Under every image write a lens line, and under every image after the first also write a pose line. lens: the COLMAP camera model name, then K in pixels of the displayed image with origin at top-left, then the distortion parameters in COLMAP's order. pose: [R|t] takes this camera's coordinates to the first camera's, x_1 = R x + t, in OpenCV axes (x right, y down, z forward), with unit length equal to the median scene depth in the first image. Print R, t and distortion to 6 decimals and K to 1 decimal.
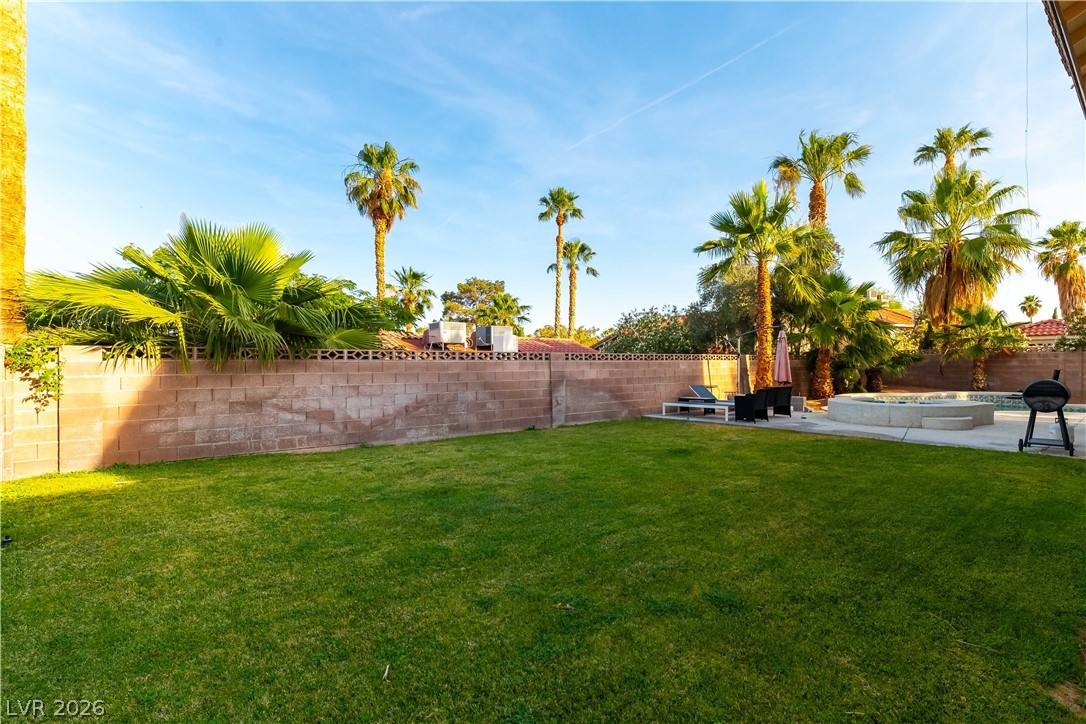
lens RADIAL K [[477.0, 0, 546.8], [0, 477.0, 356.0], [0, 0, 1]] dist [-0.000483, 0.000290]
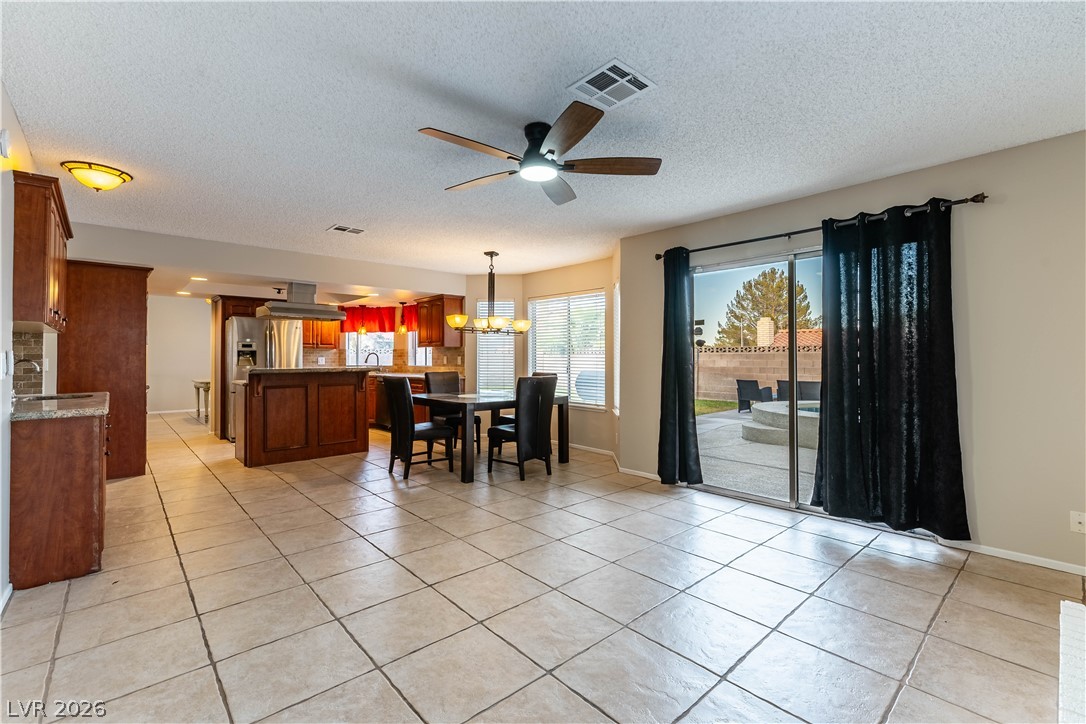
lens RADIAL K [[477.0, 0, 544.4], [0, 477.0, 357.6], [0, 0, 1]] dist [-0.000483, 0.000290]
pose [[0.075192, 0.003415, -0.997163, 1.323372], [0.014670, 0.999882, 0.004531, 0.010116], [0.997061, -0.014969, 0.075133, 0.425936]]
